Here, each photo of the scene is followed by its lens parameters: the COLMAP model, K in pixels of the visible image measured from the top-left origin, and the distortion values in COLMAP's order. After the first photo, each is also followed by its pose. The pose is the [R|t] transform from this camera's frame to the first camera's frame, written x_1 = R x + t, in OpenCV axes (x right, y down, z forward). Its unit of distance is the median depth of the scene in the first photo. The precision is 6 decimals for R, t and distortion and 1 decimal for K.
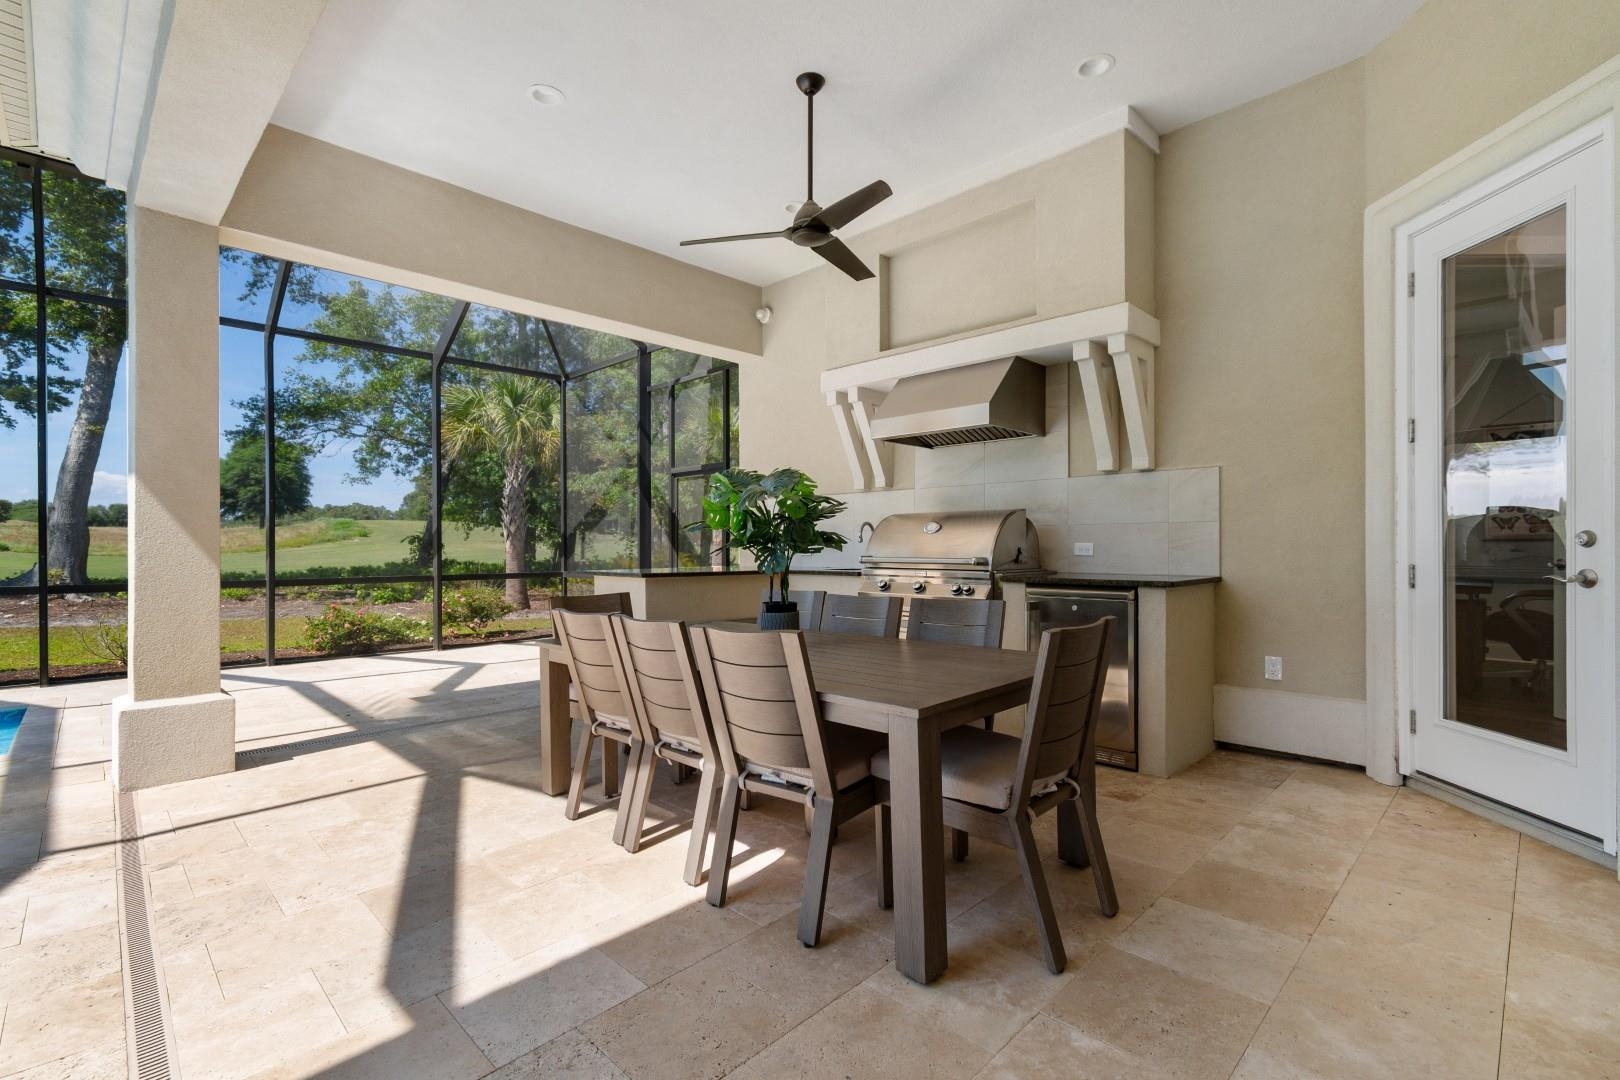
lens RADIAL K [[747.2, 0, 812.4], [0, 747.2, 543.8], [0, 0, 1]] dist [-0.000357, 0.000052]
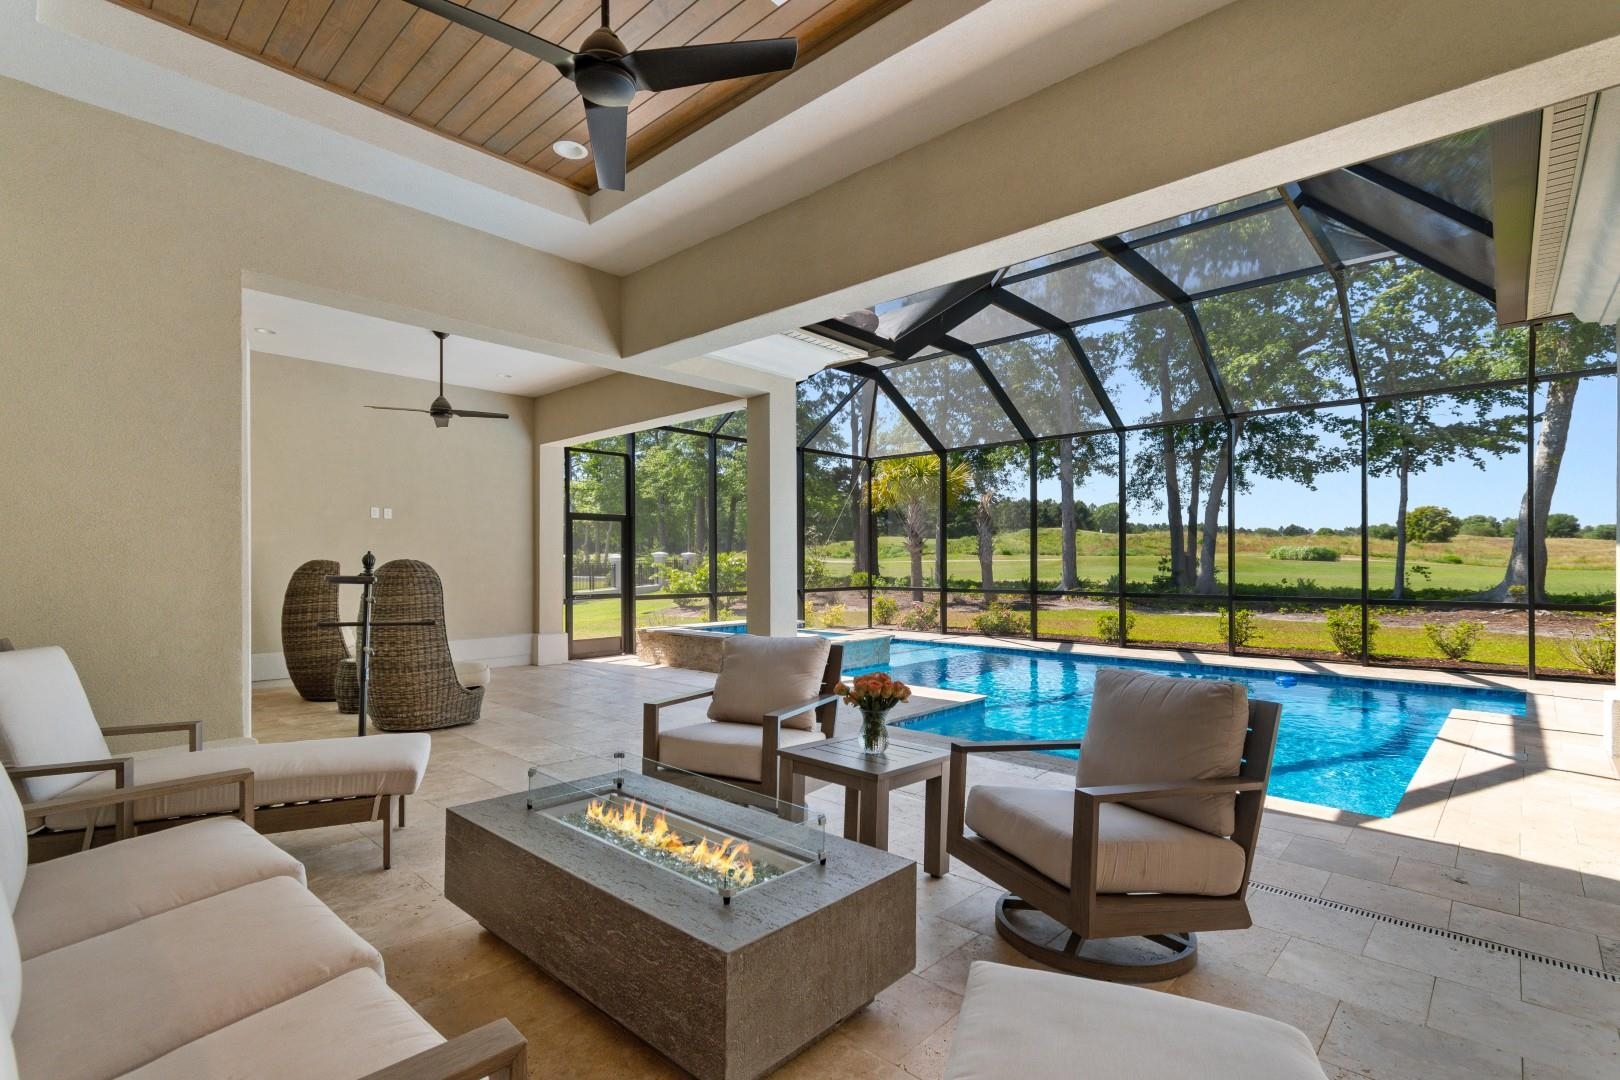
lens RADIAL K [[747.2, 0, 812.7], [0, 747.2, 549.7], [0, 0, 1]] dist [-0.000357, 0.000052]
pose [[0.037266, -0.005154, -0.999292, 0.102835], [-0.003752, 0.999979, -0.005297, -0.010486], [0.999298, 0.003947, 0.037245, -0.135391]]
